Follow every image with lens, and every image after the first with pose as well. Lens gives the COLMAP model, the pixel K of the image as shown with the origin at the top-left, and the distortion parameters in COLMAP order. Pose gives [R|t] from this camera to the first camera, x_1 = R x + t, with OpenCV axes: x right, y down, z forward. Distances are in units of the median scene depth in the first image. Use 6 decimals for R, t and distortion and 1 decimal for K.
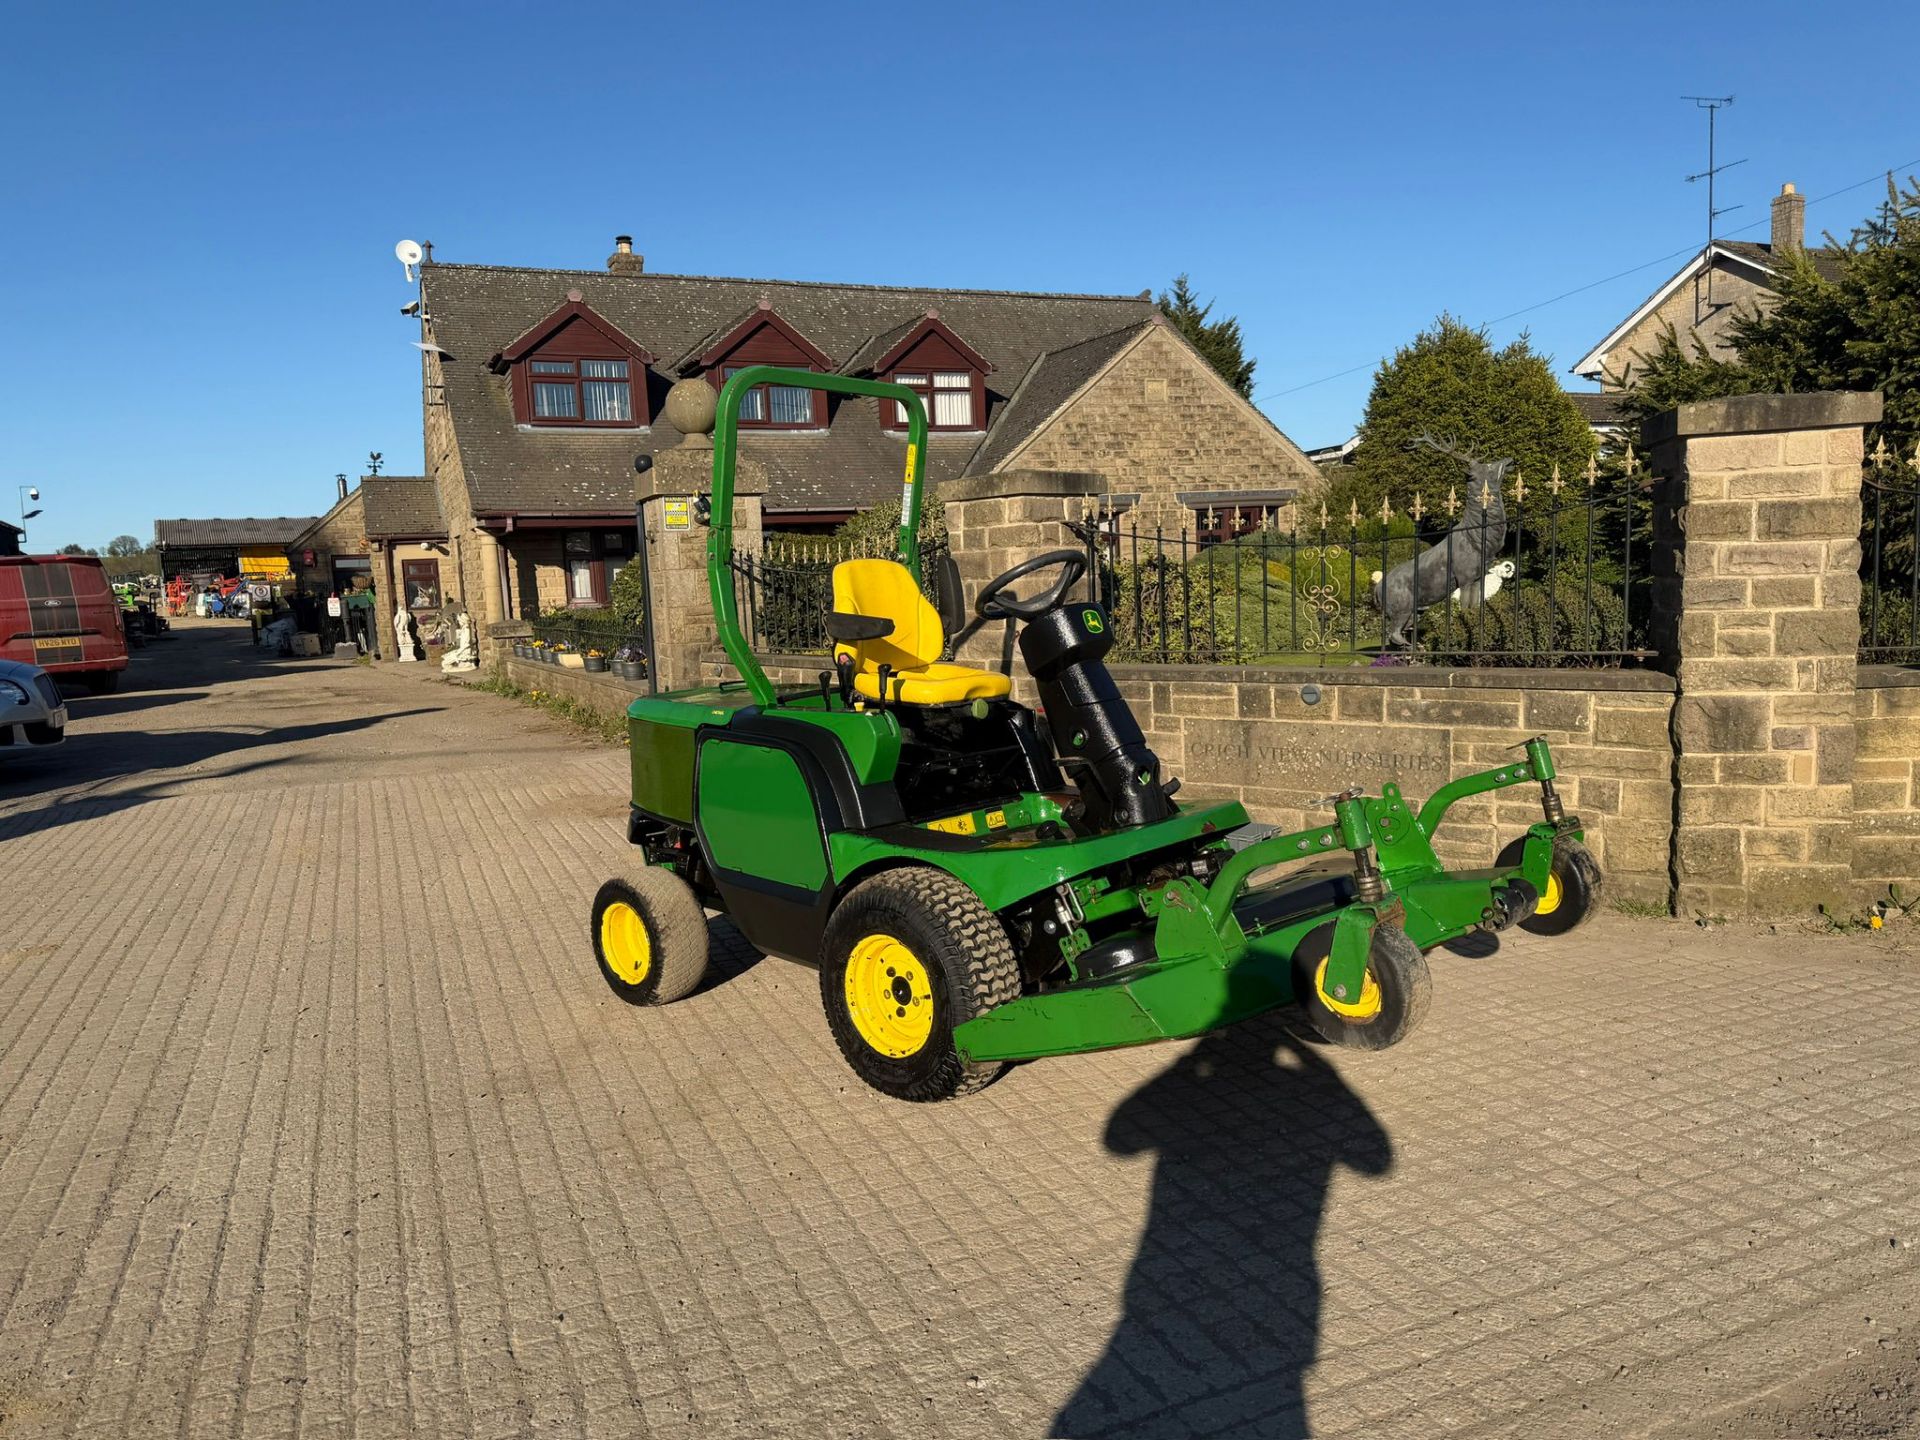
lens RADIAL K [[1361.5, 0, 964.6], [0, 1361.5, 726.2], [0, 0, 1]] dist [0.101500, -0.157509]
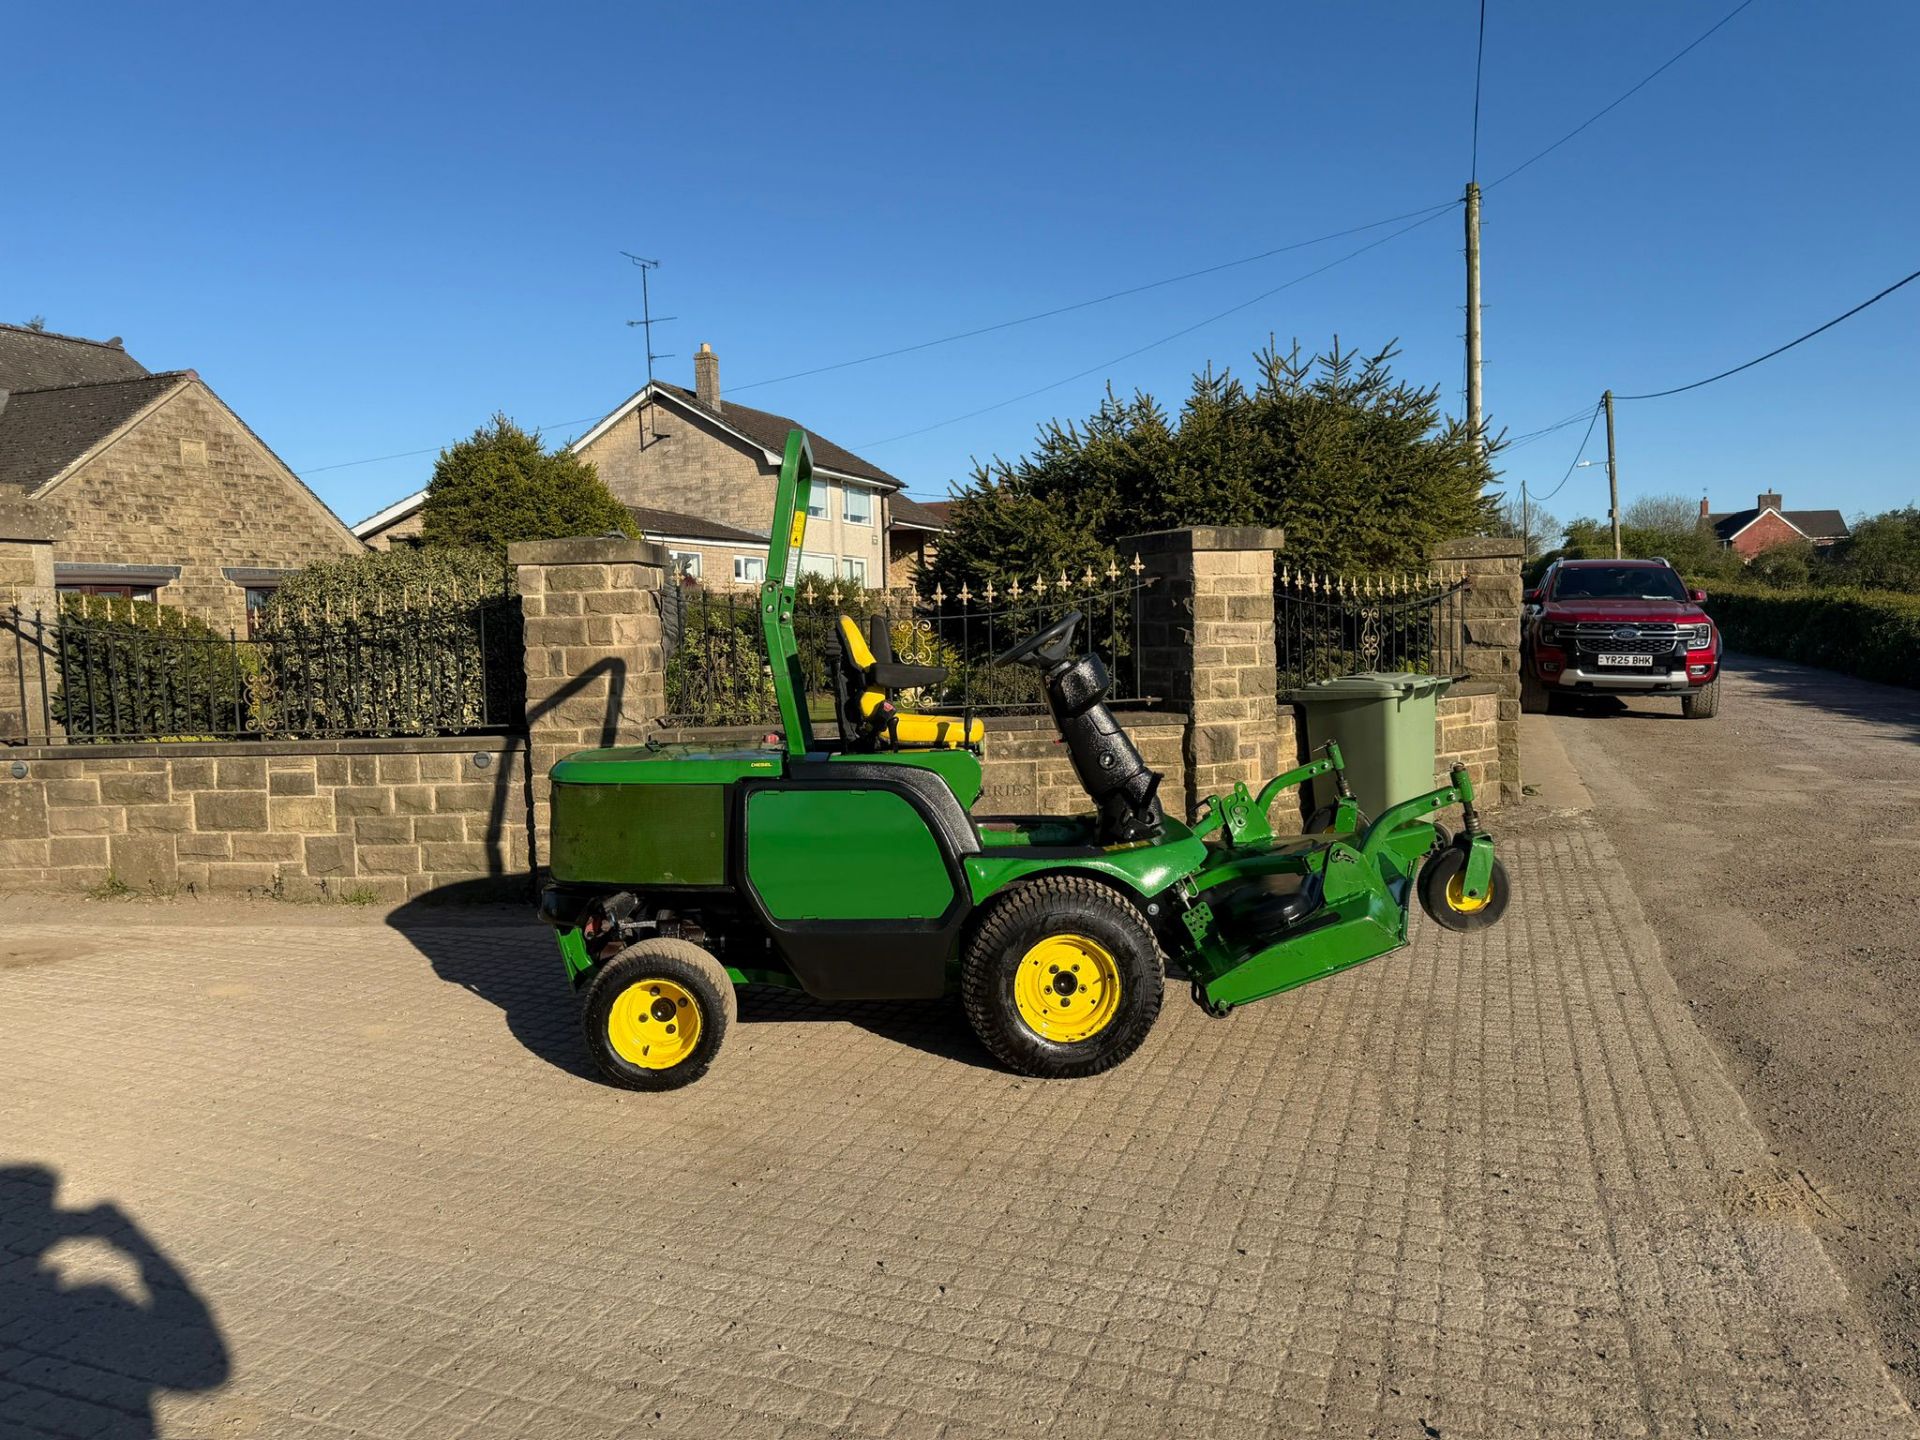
lens RADIAL K [[1351.7, 0, 960.0], [0, 1351.7, 720.0], [0, 0, 1]] dist [0.125140, -0.208519]
pose [[0.695578, -0.029533, 0.717844, -0.364089], [0.081102, 0.995996, -0.037609, 0.002728], [-0.713859, 0.084379, 0.695188, 0.095366]]
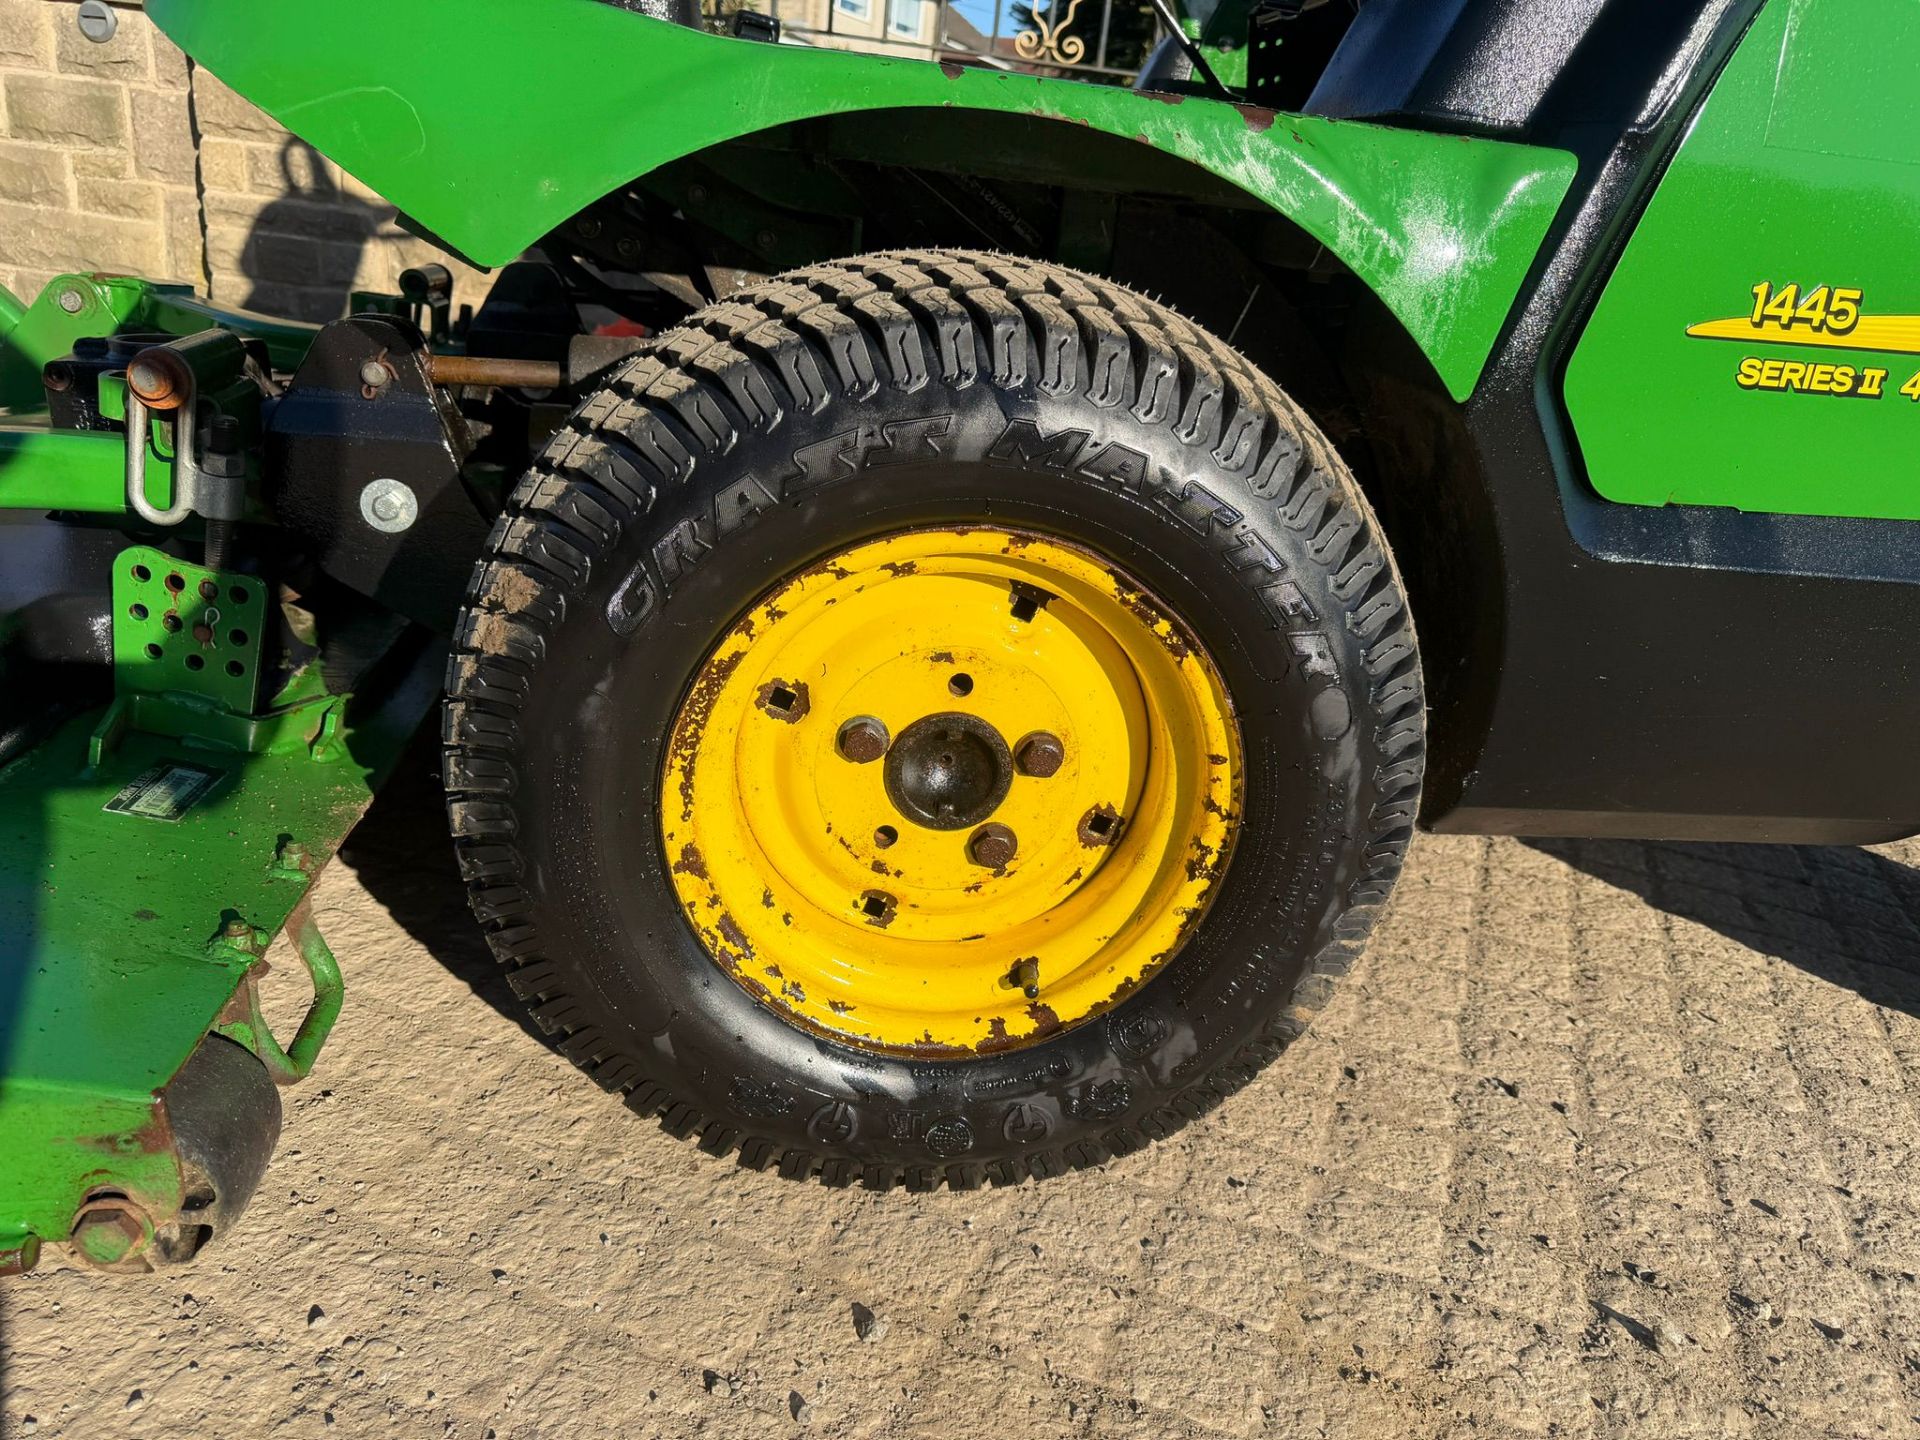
lens RADIAL K [[1396.0, 0, 954.7], [0, 1396.0, 728.7], [0, 0, 1]] dist [0.003865, -0.002648]
pose [[0.705111, -0.137383, 0.695661, -0.128044], [-0.053524, 0.967942, 0.245406, 0.047337], [-0.707074, -0.210273, 0.675153, 0.377540]]
